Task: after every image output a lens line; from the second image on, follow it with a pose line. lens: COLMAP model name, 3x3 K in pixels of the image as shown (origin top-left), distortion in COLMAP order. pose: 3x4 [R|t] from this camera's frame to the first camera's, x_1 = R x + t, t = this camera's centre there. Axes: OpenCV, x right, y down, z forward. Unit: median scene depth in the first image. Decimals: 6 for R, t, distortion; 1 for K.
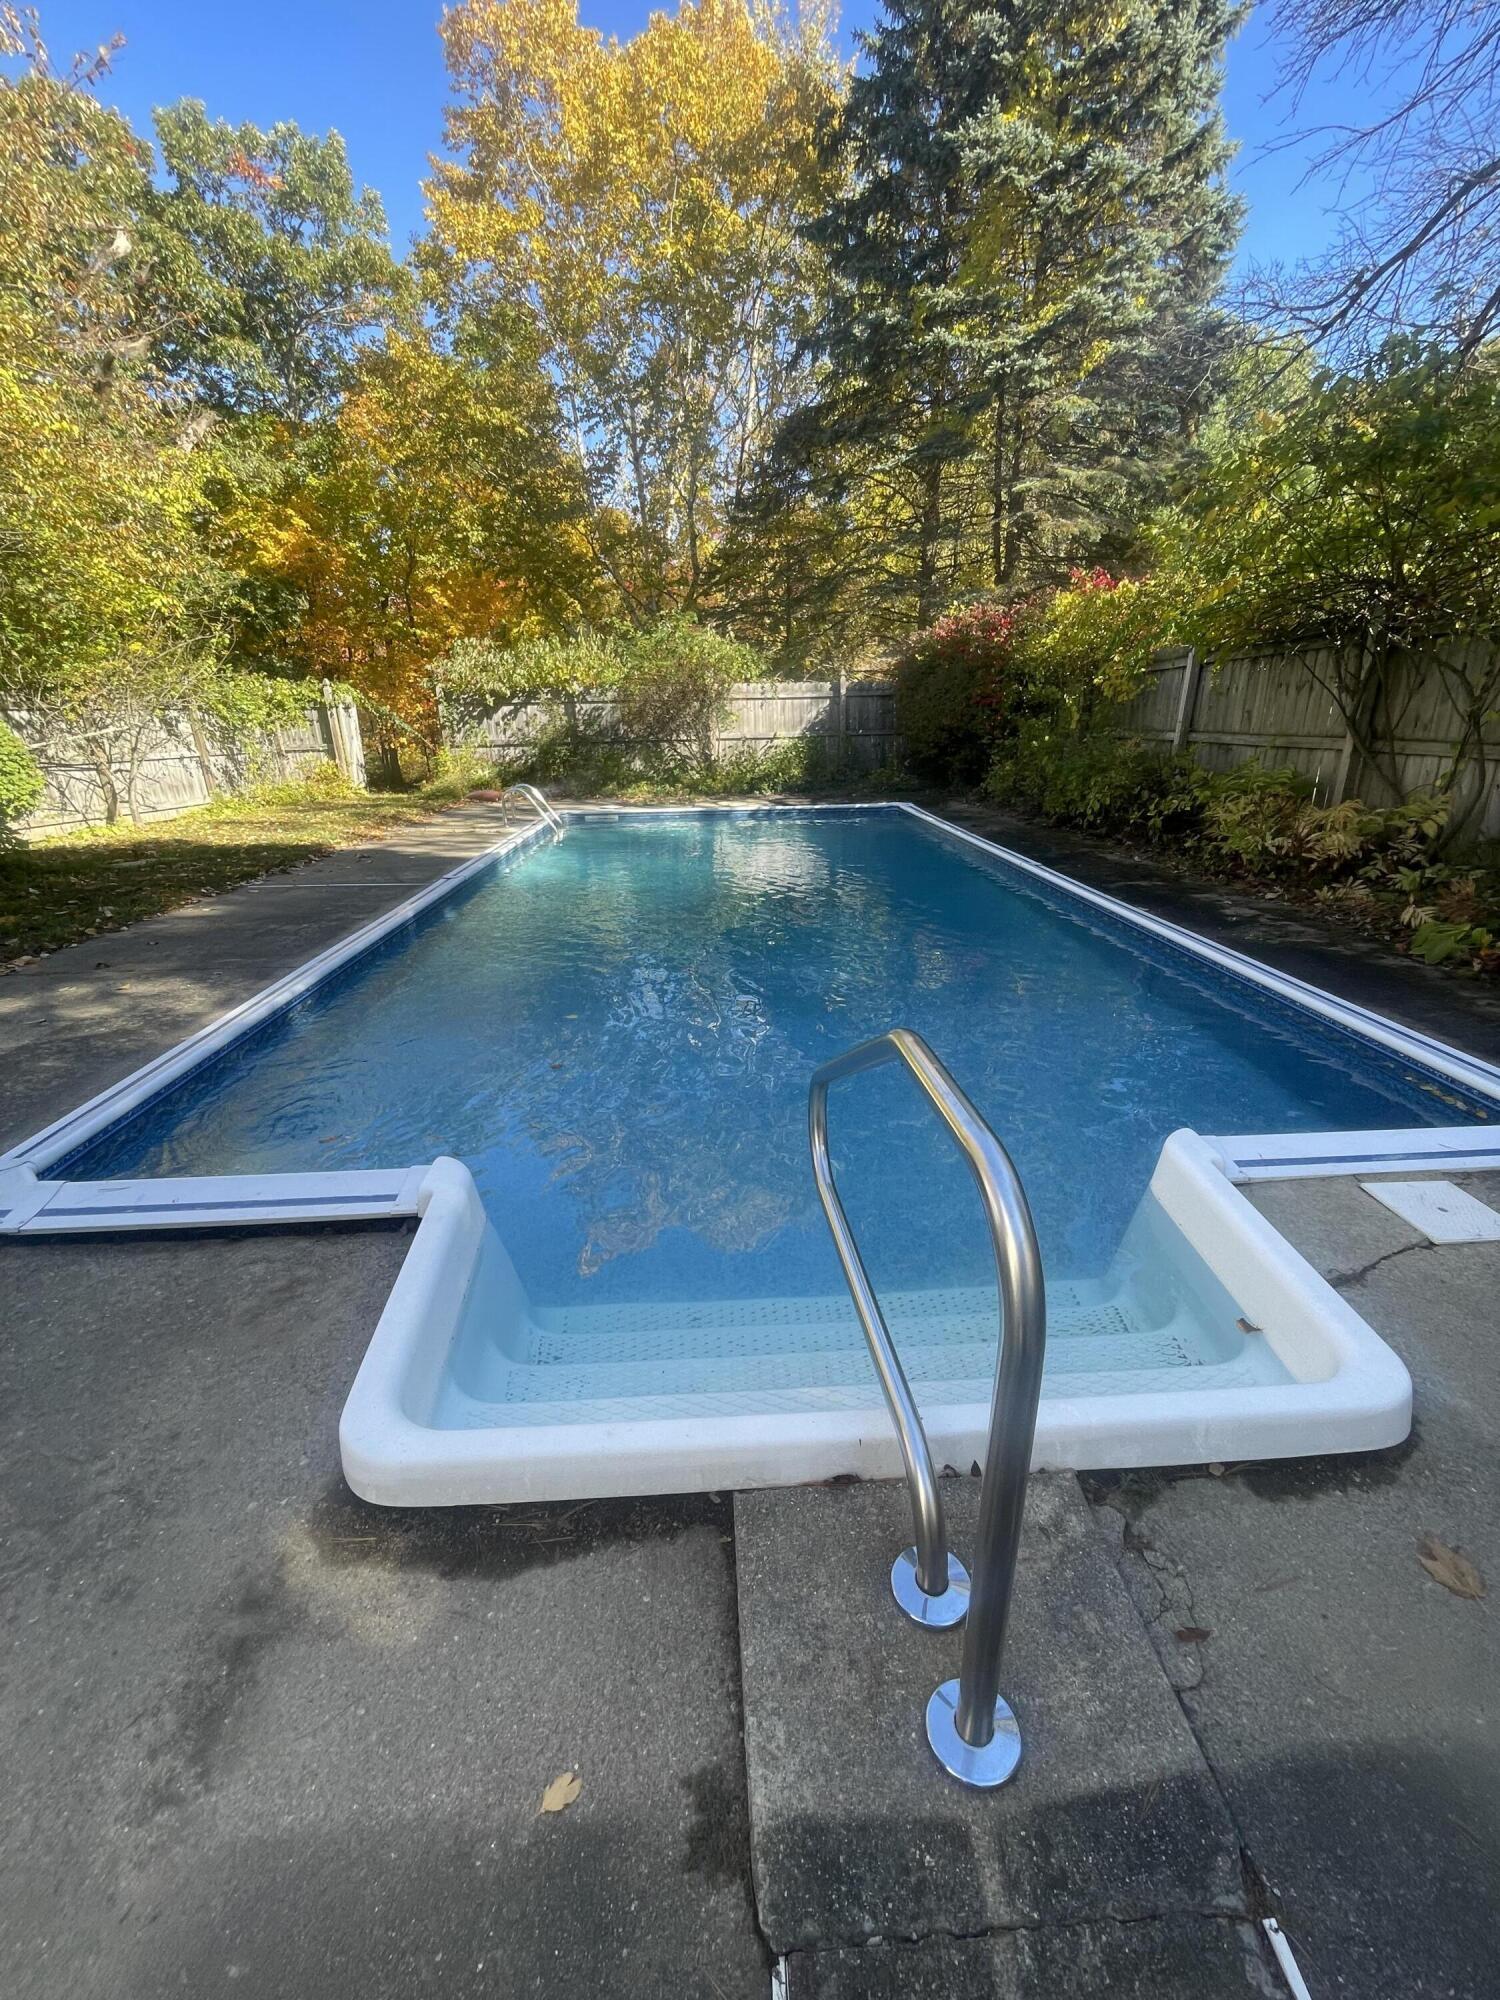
lens RADIAL K [[814.7, 0, 750.0], [0, 814.7, 1000.0], [0, 0, 1]] dist [-0.013621, 0.003221]
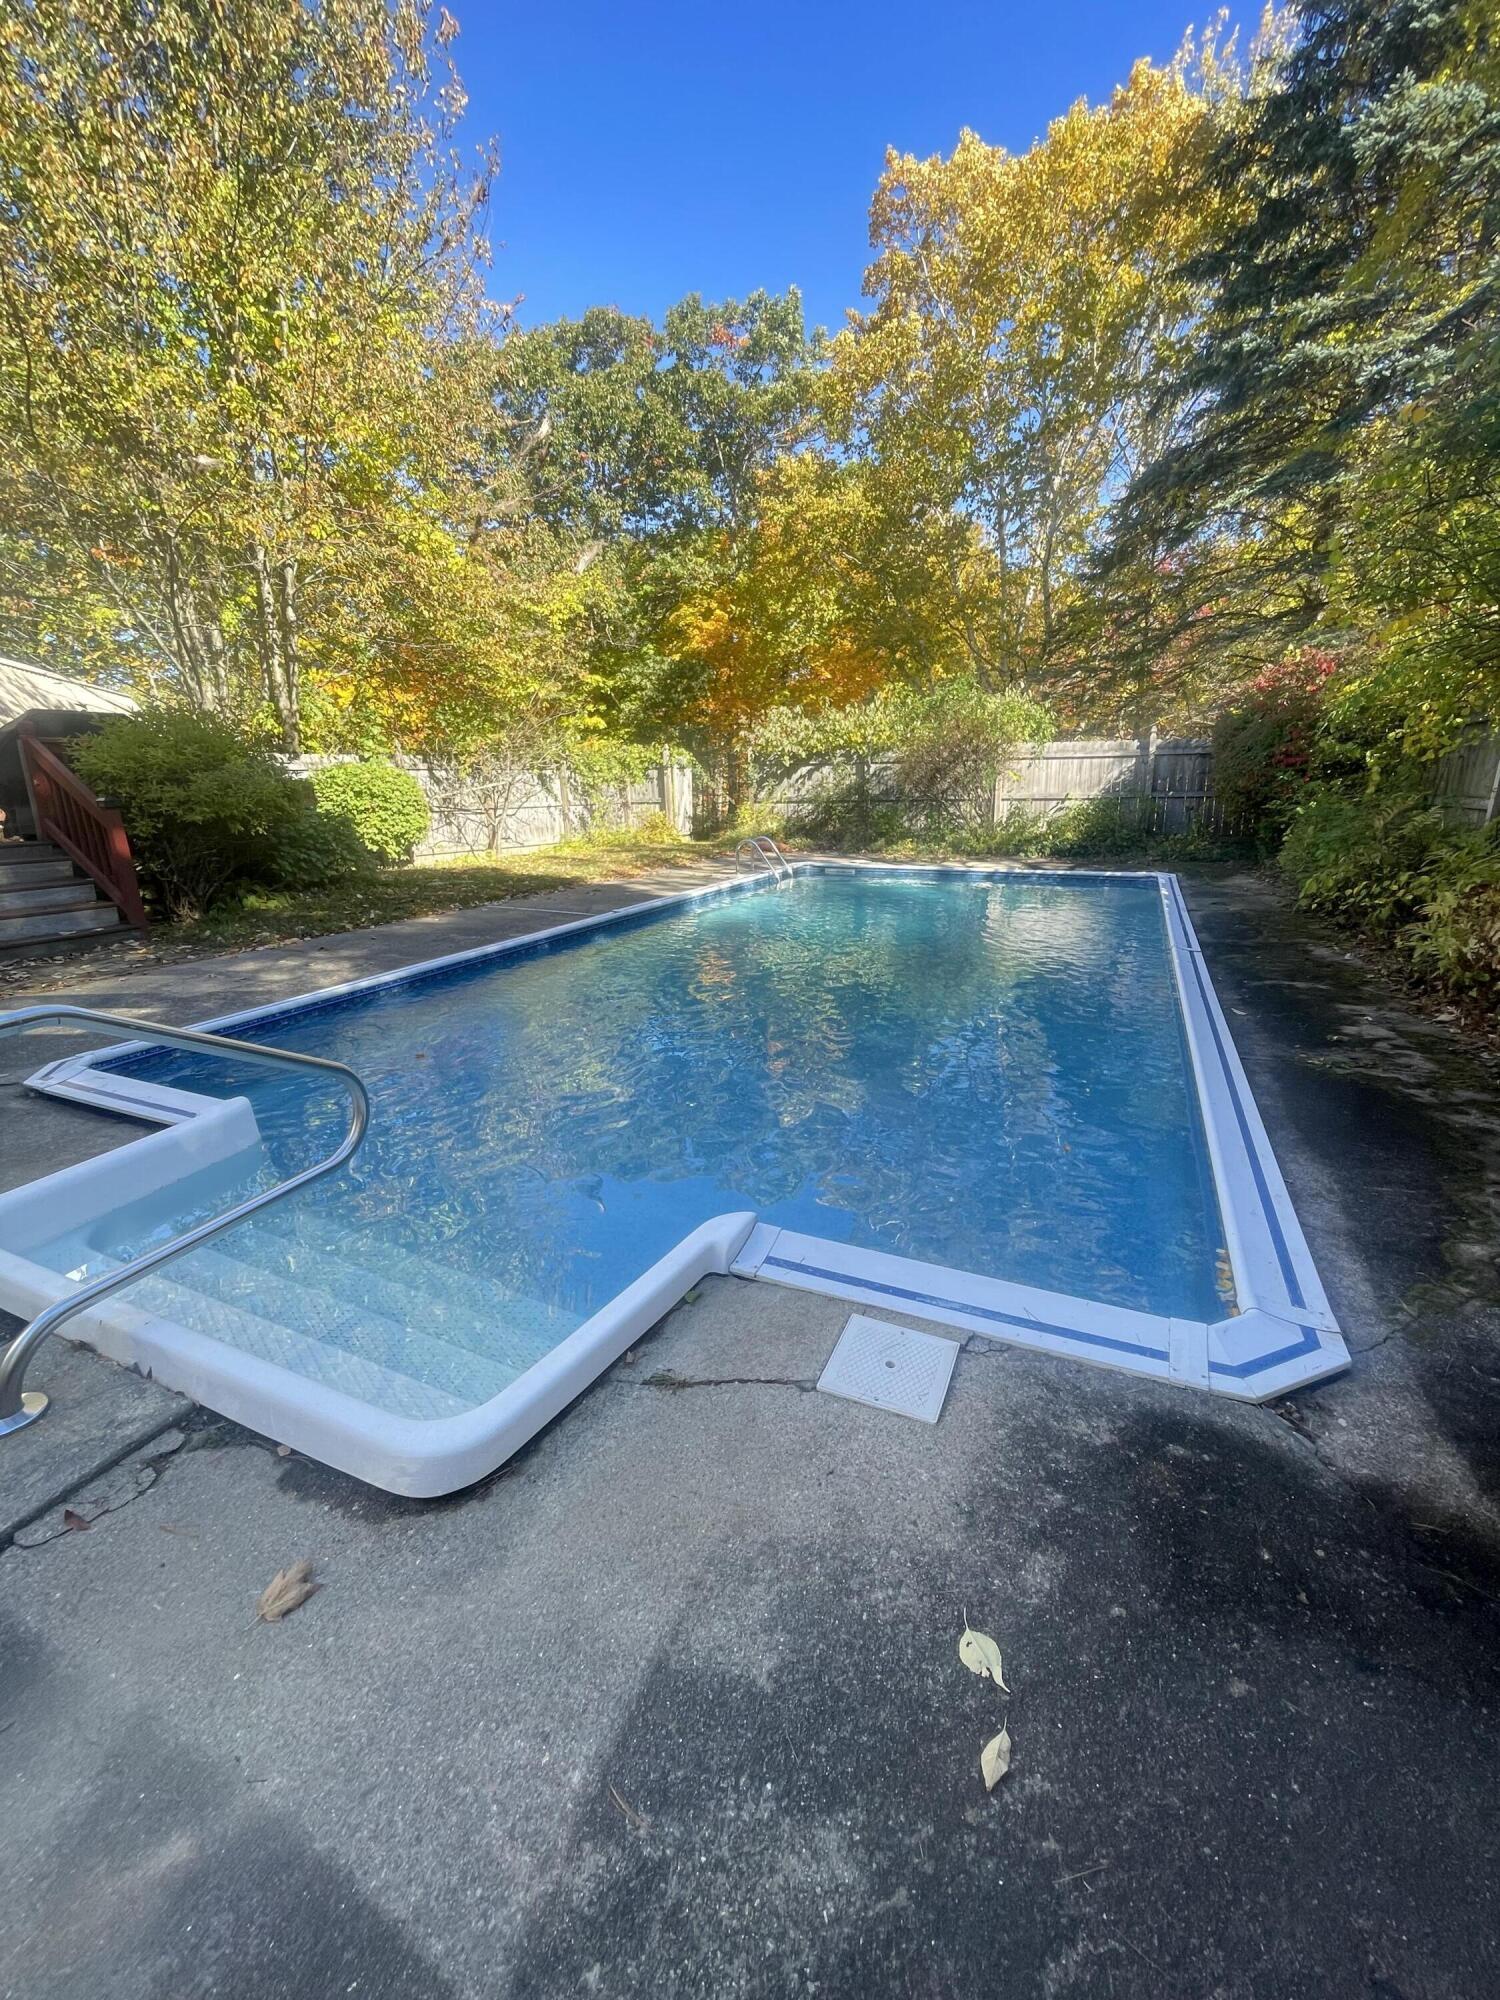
lens RADIAL K [[804.9, 0, 750.0], [0, 804.9, 1000.0], [0, 0, 1]] dist [-0.005199, -0.000721]
pose [[0.886731, 0.125948, -0.444799, 0.167486], [-0.153294, 0.987841, -0.025886, -0.011287], [0.436130, 0.091139, 0.895256, 0.024318]]
